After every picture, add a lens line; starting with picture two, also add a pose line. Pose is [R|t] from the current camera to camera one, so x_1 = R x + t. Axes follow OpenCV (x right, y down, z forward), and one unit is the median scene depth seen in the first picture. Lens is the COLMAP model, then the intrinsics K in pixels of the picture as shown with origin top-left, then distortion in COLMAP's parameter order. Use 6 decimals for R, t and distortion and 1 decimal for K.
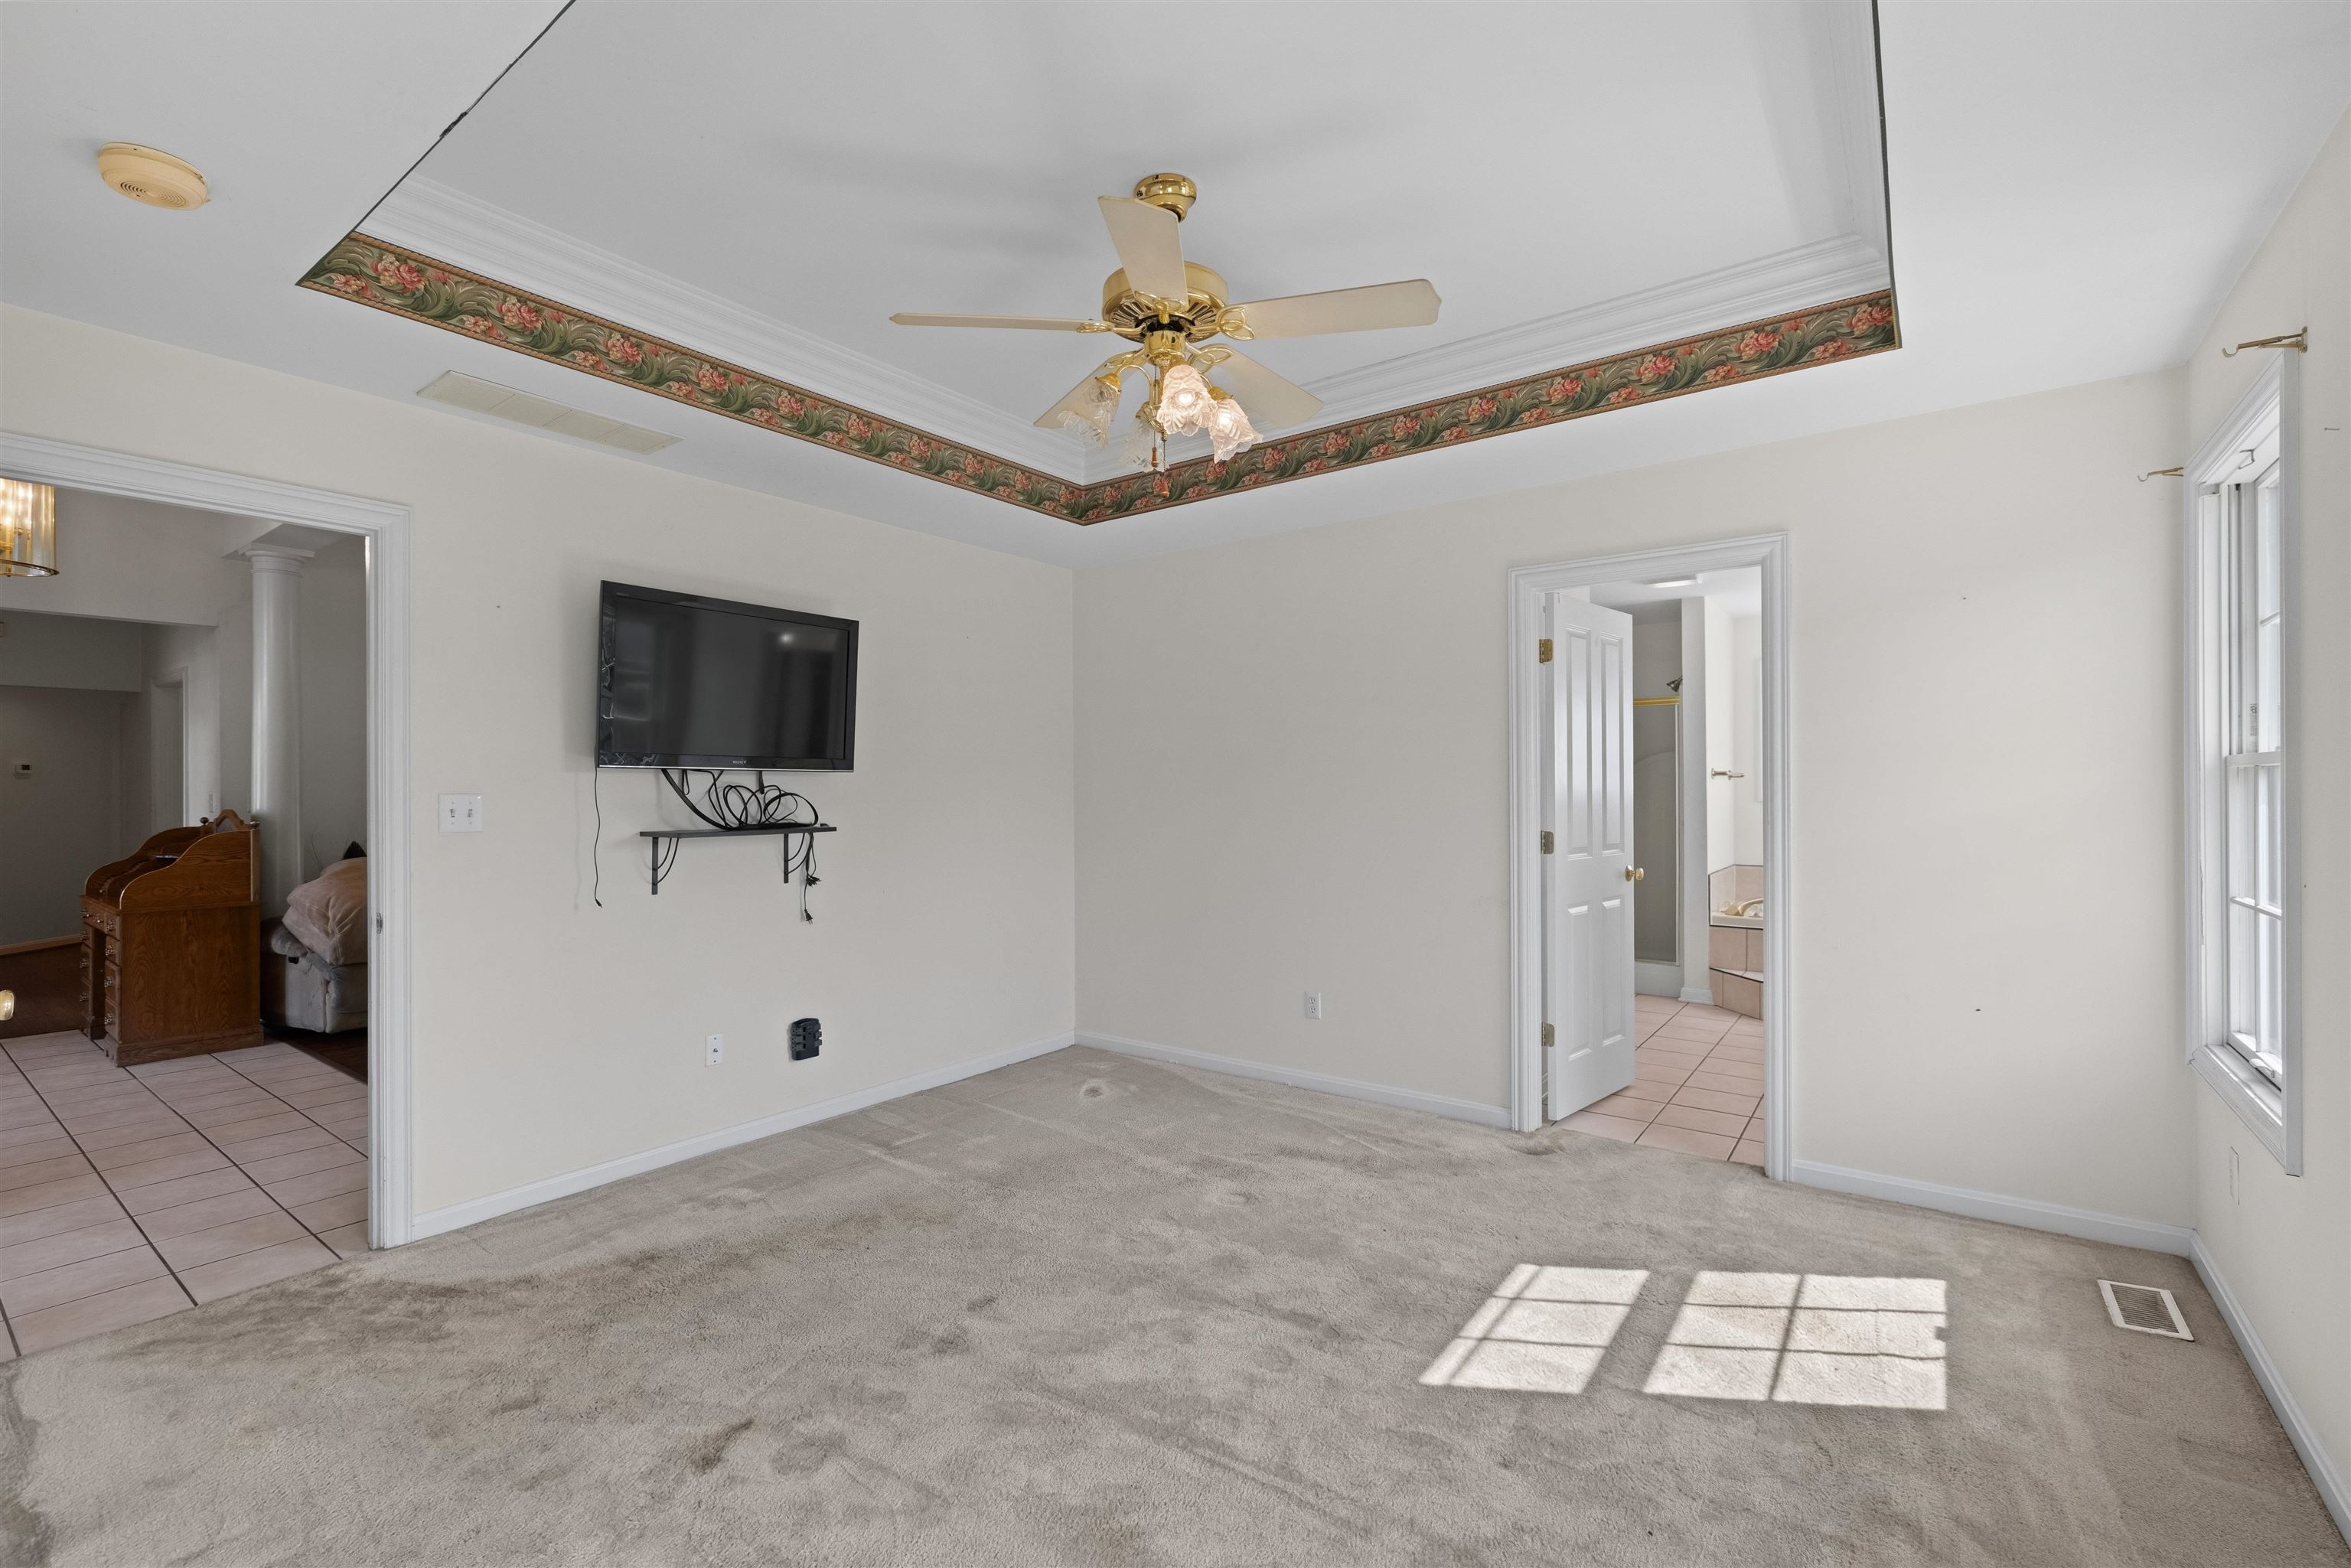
lens RADIAL K [[1013.1, 0, 1165.8], [0, 1013.1, 760.5], [0, 0, 1]] dist [0.000033, -0.000074]
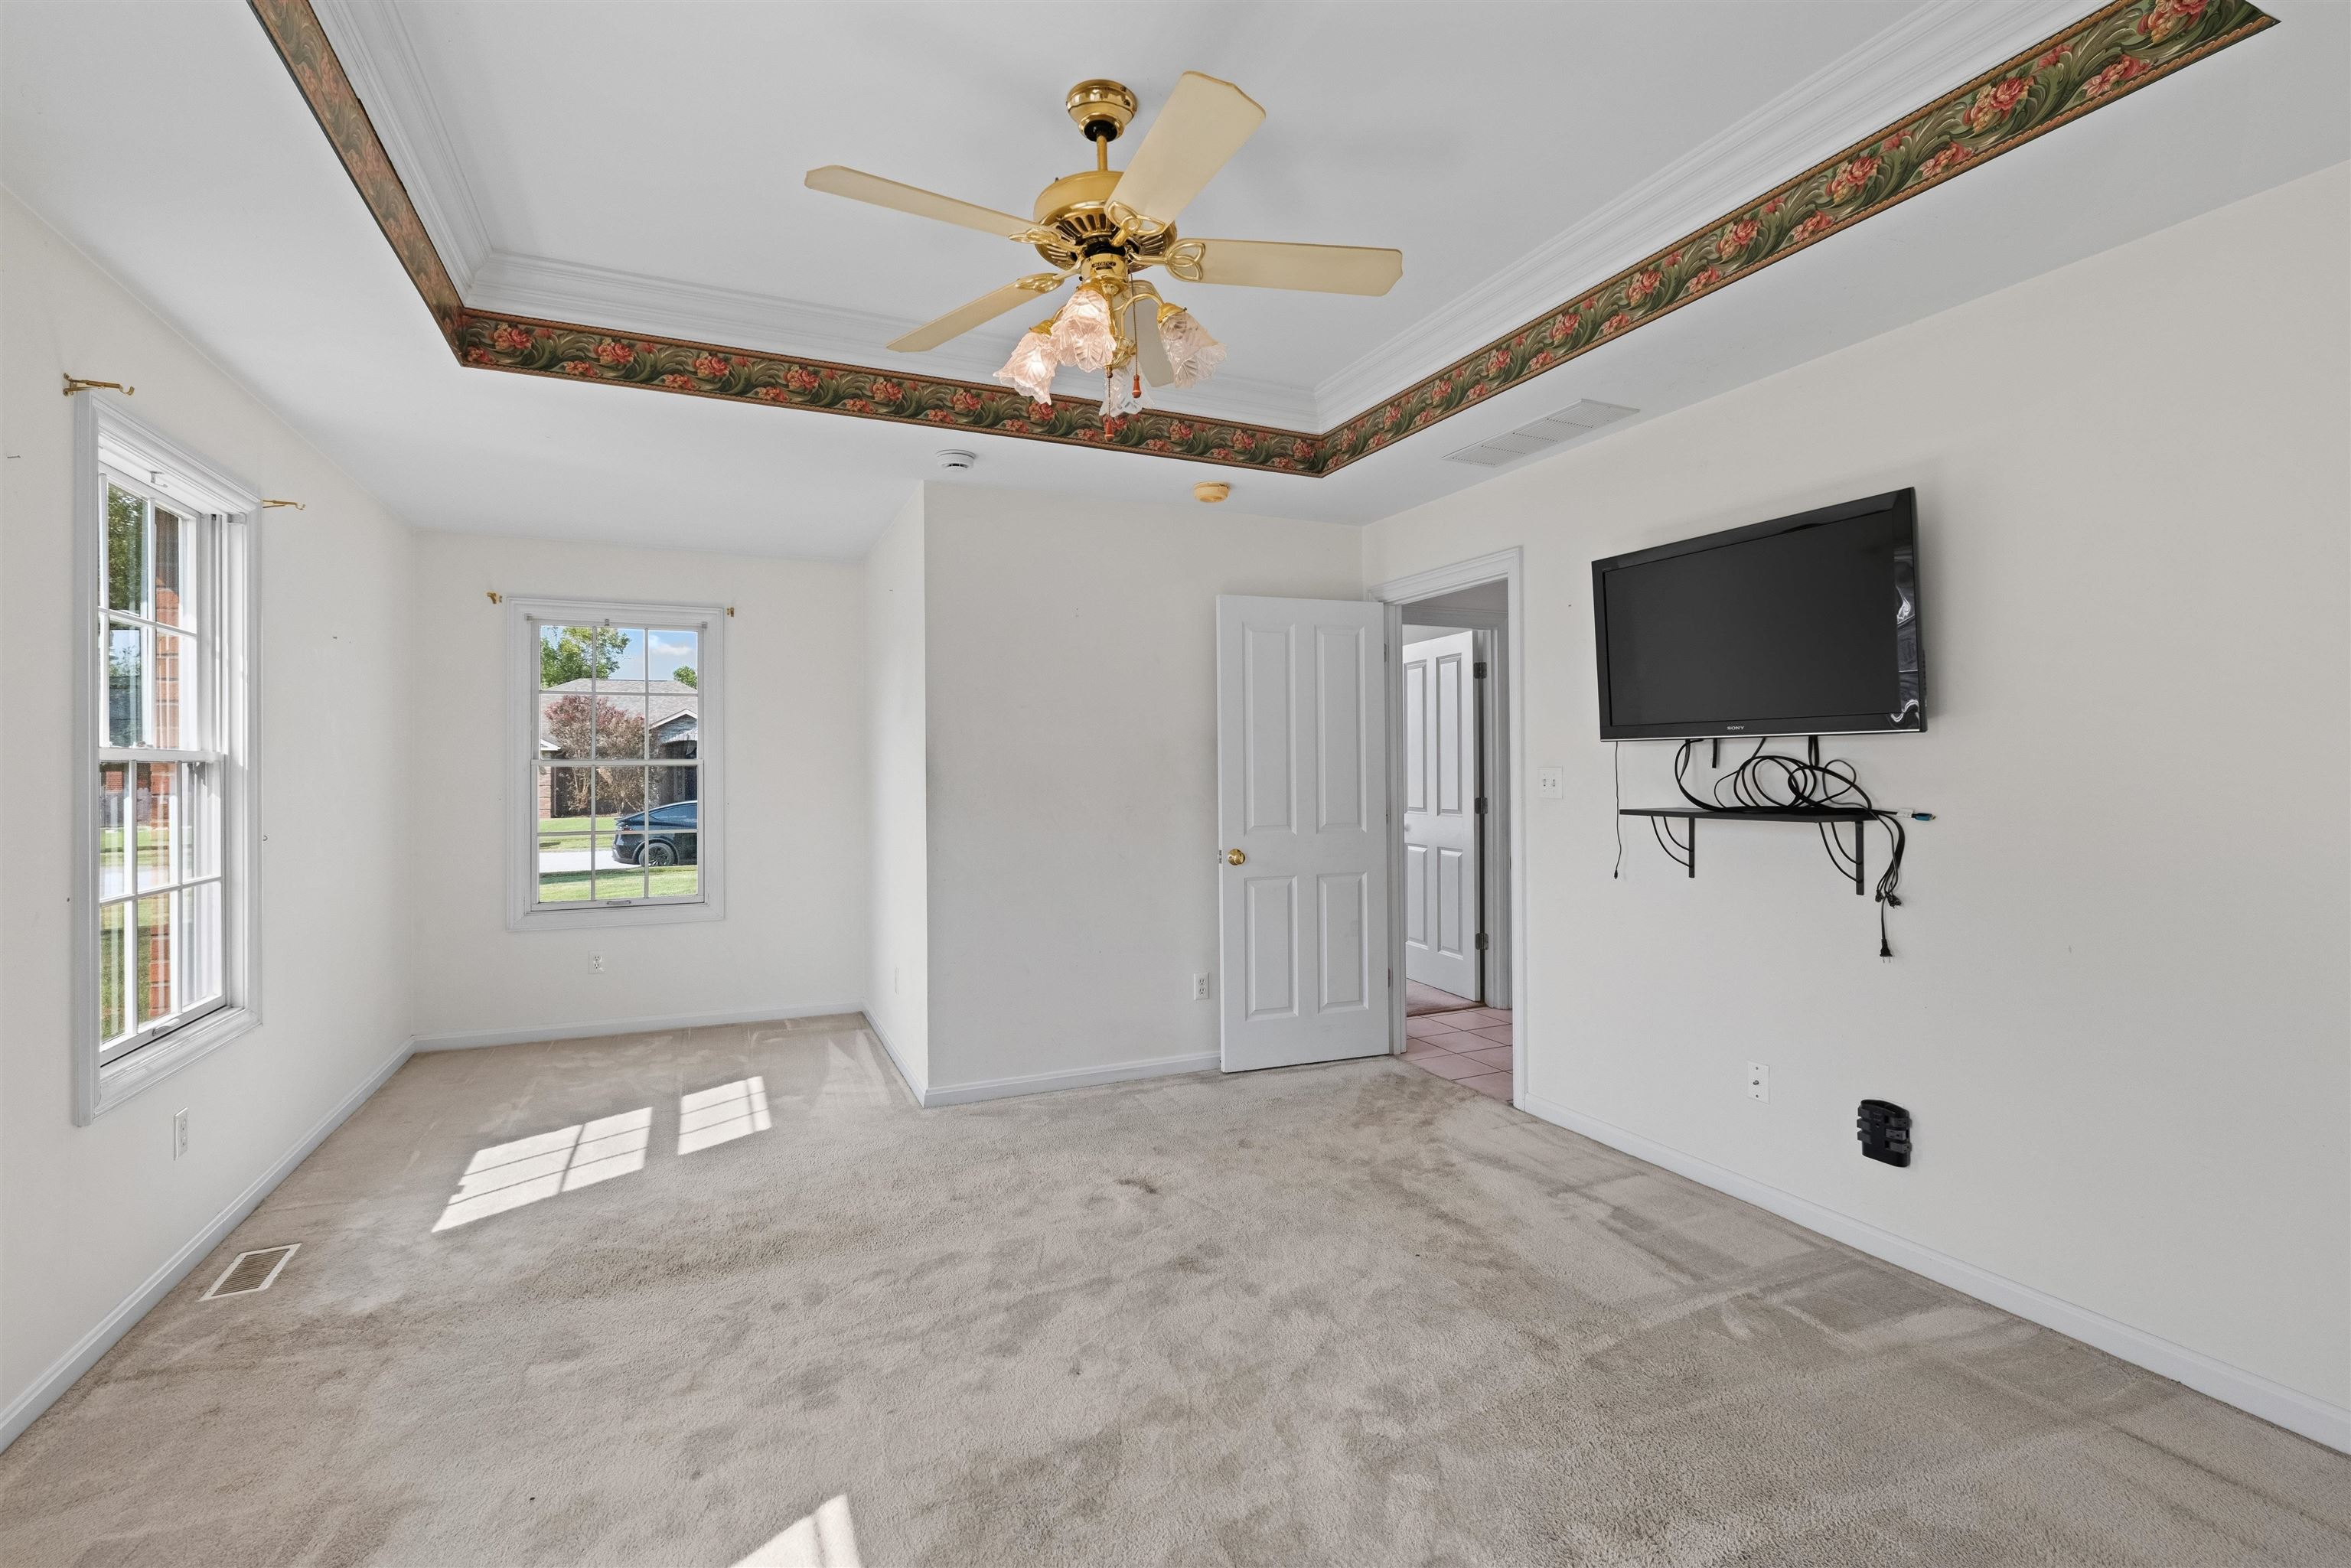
lens RADIAL K [[1026.0, 0, 1164.0], [0, 1026.0, 736.2], [0, 0, 1]] dist [0.000163, 0.000305]
pose [[-0.485367, -0.027338, -0.873883, 0.565424], [0.030458, 0.998376, -0.048149, 0.037996], [0.873780, -0.049987, -0.483746, 1.102128]]
